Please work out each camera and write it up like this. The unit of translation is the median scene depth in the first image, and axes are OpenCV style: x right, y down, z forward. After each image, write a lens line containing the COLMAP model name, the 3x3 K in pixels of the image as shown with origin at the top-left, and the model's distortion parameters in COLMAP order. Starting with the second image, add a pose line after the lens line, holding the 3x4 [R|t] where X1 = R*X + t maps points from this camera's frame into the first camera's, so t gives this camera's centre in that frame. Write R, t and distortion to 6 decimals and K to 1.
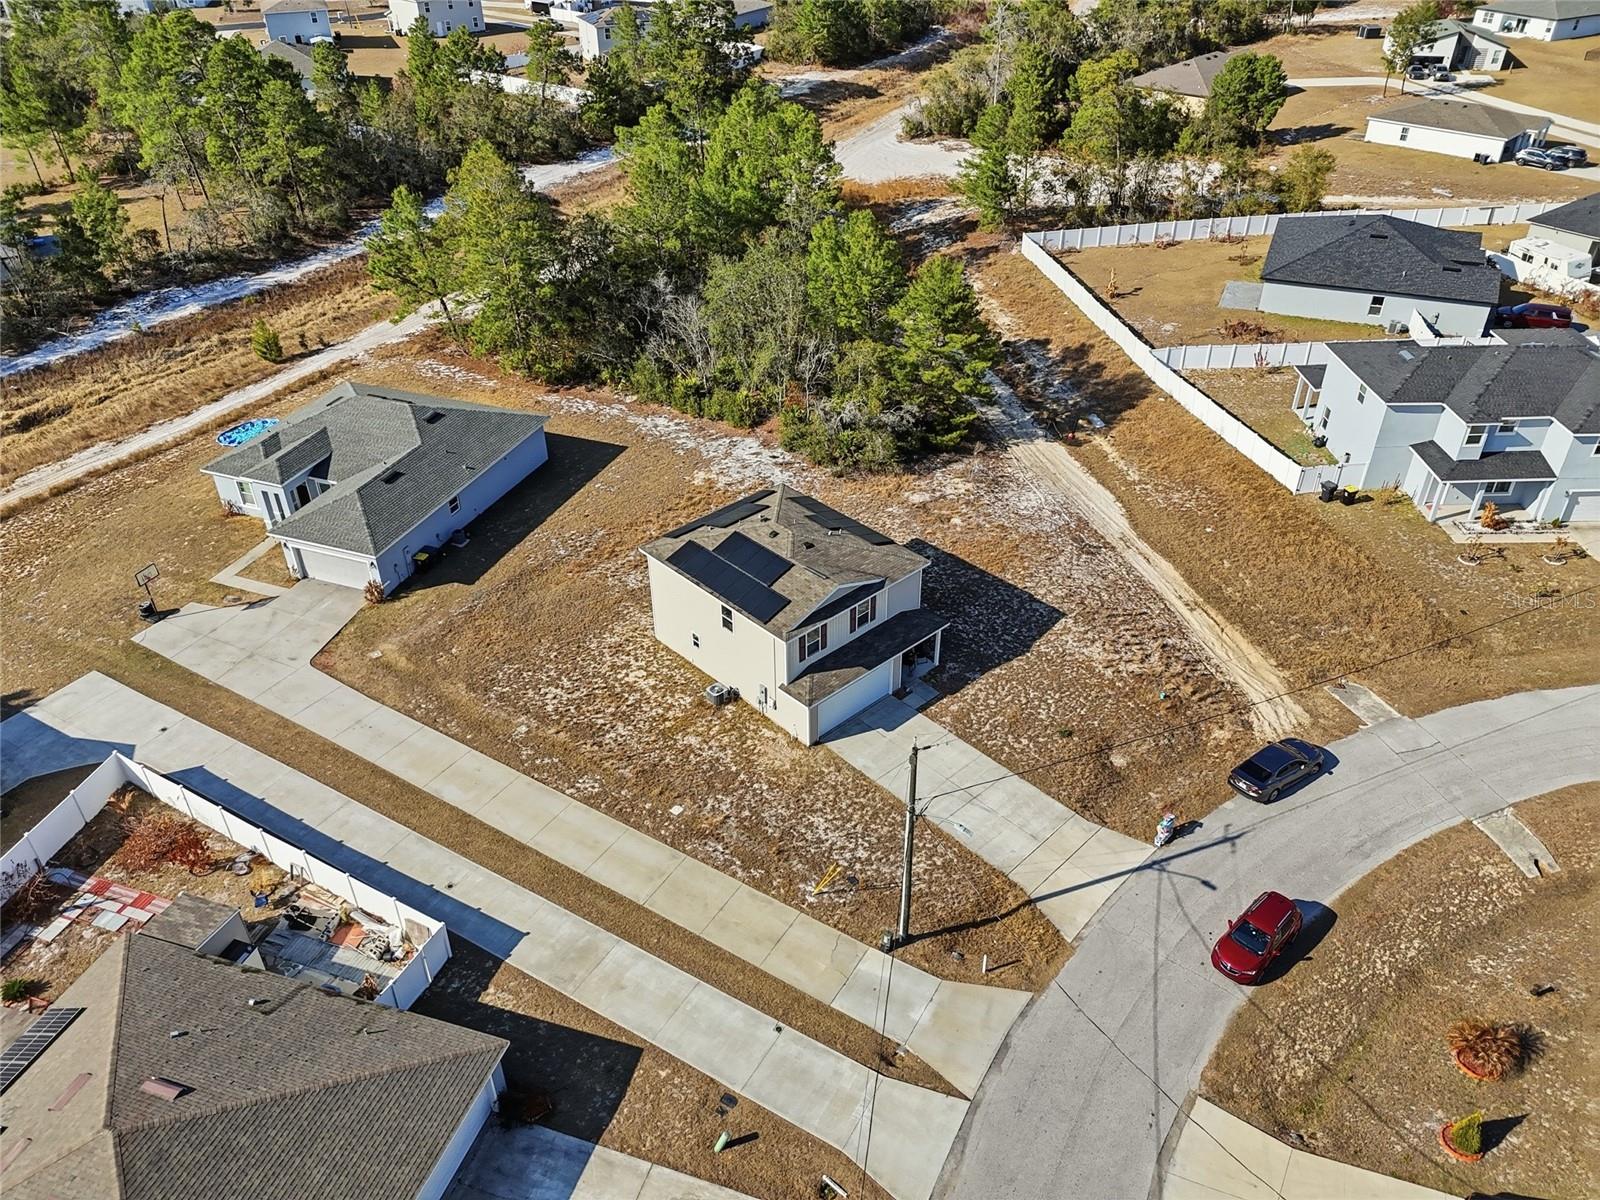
lens RADIAL K [[1200.2, 0, 806.1], [0, 1200.2, 593.1], [0, 0, 1]] dist [0.034358, -0.022072]
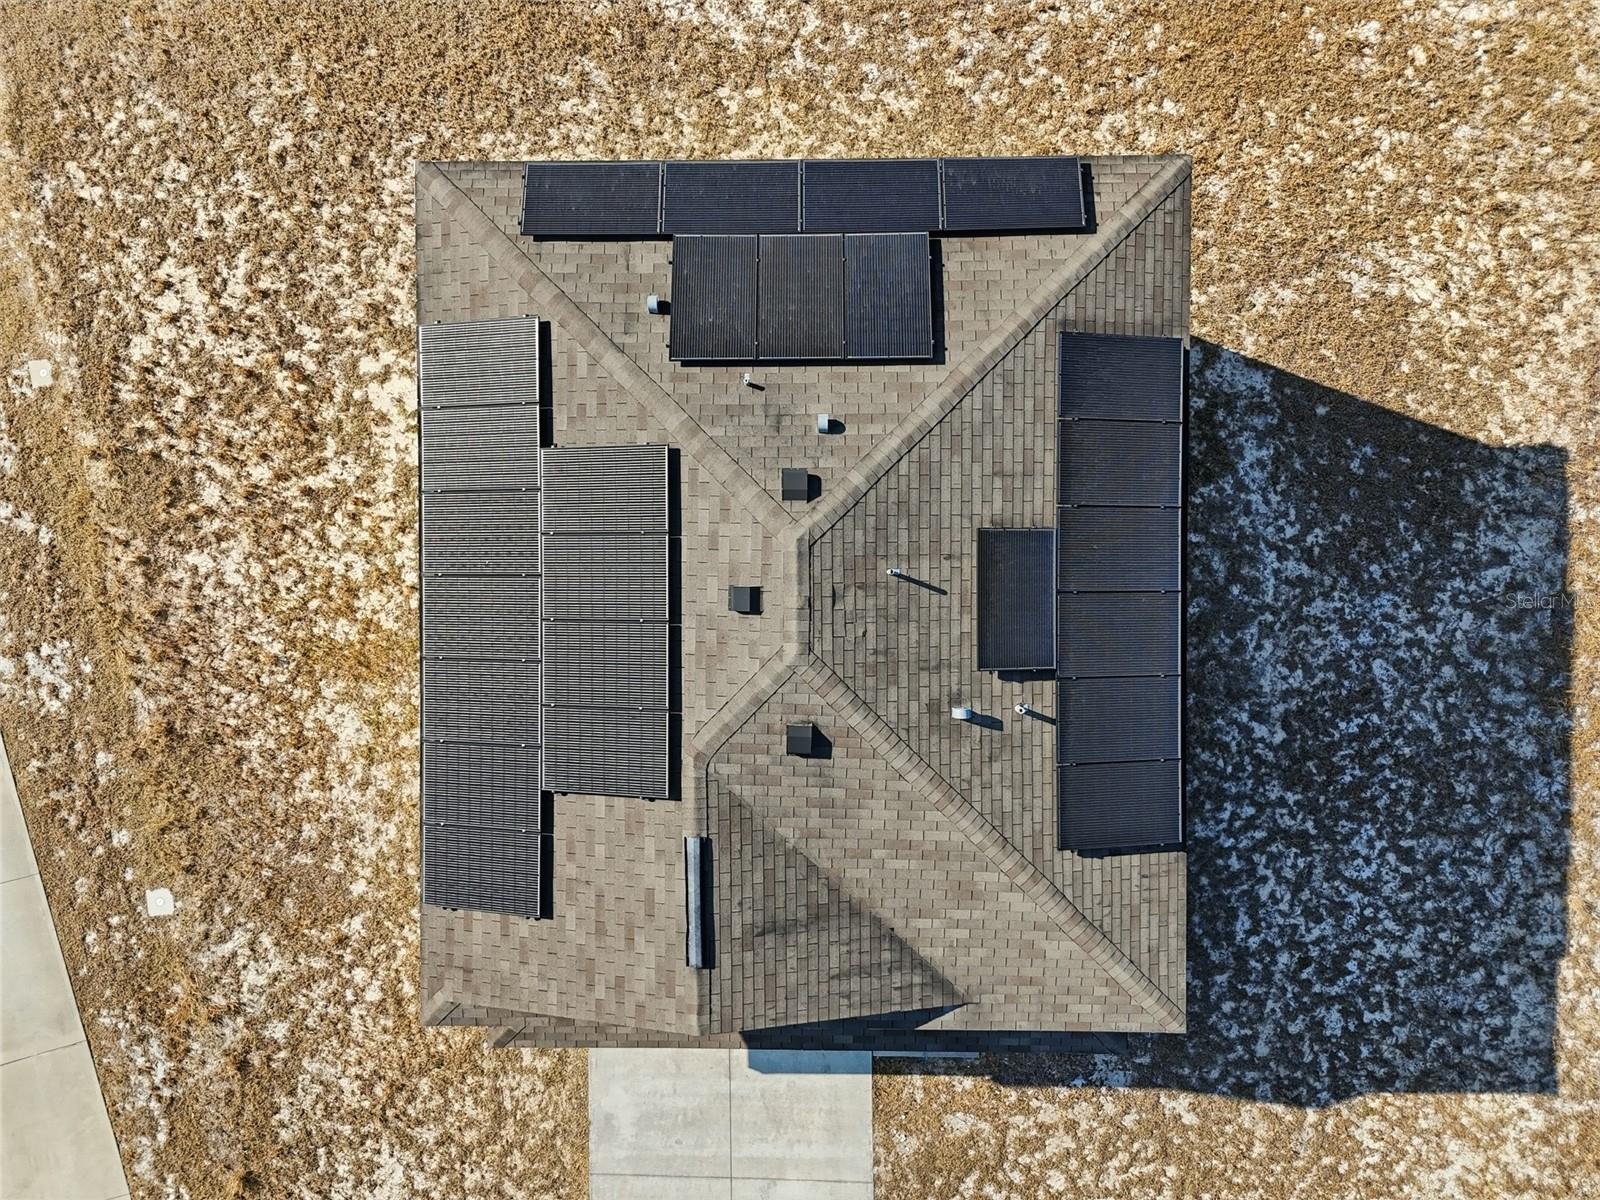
lens RADIAL K [[1200.2, 0, 799.3], [0, 1200.2, 600.0], [0, 0, 1]] dist [0.034358, -0.022072]
pose [[0.730822, 0.682561, 0.003093, -0.016524], [-0.367033, 0.389156, 0.844893, -0.210834], [0.575487, -0.618602, 0.534926, 0.730914]]
